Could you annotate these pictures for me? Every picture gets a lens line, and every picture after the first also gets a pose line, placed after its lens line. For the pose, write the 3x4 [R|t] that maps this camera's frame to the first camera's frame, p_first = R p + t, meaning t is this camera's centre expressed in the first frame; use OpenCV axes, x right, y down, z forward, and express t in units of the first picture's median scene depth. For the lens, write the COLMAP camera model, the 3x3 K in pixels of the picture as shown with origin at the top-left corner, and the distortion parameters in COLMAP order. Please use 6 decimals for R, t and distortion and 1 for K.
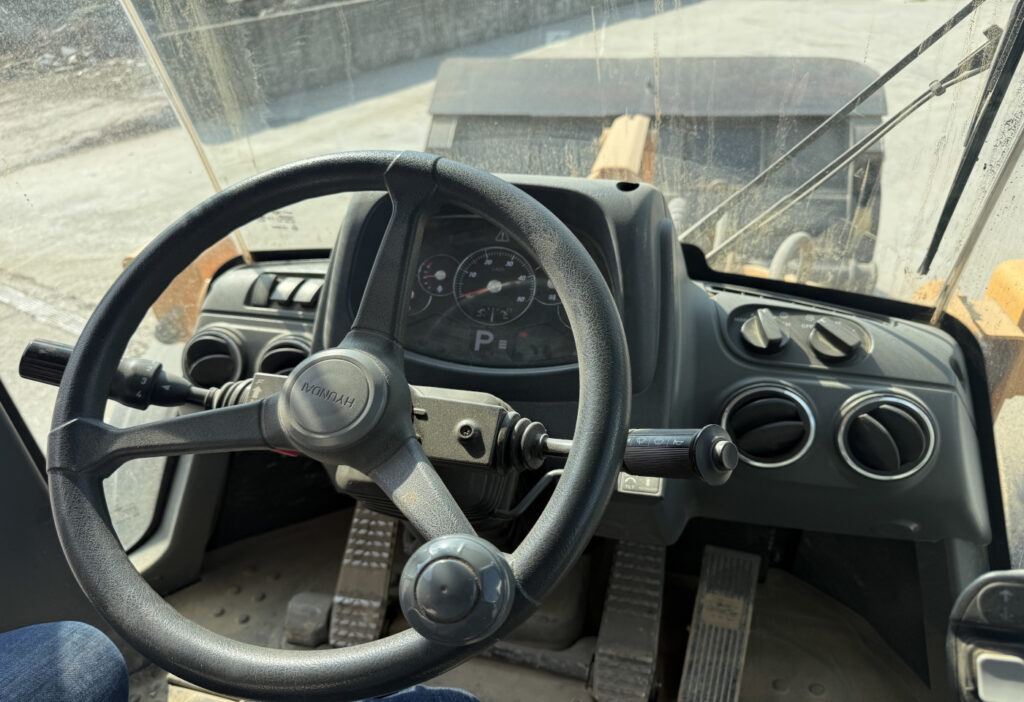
lens RADIAL K [[720.1, 0, 565.6], [0, 720.1, 431.6], [0, 0, 1]] dist [0.000437, -0.000602]
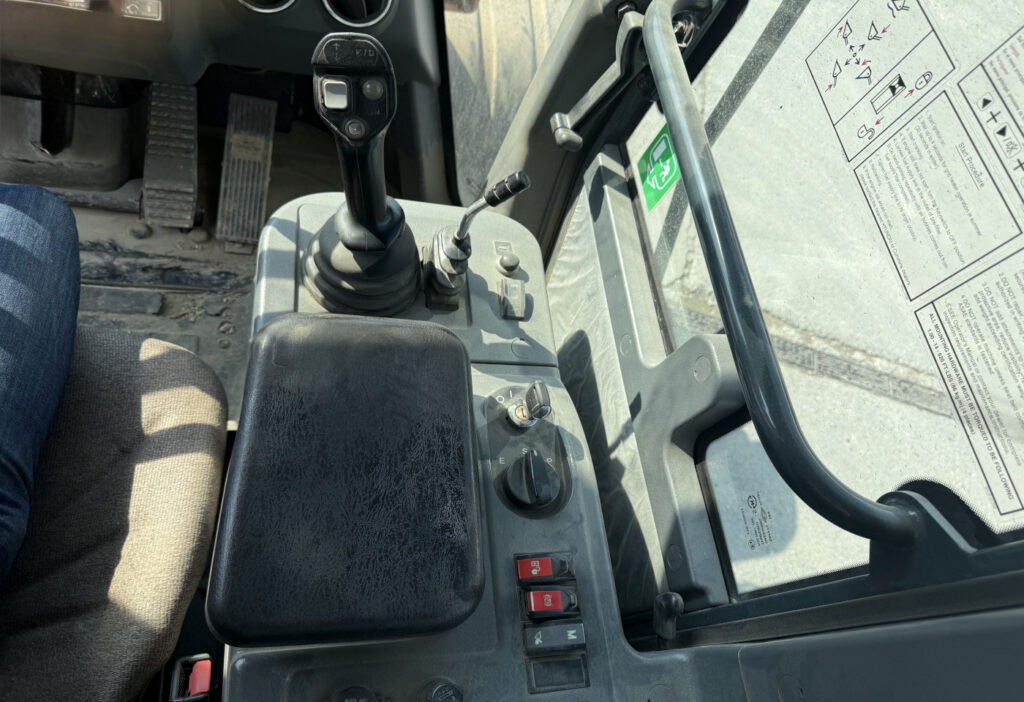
lens RADIAL K [[743.9, 0, 511.2], [0, 743.9, 361.9], [0, 0, 1]] dist [0.002908, -0.000759]
pose [[0.894783, -0.144315, 0.422537, 0.026661], [-0.037613, 0.918601, 0.393393, 0.066776], [-0.444915, -0.367894, 0.816520, -0.412927]]
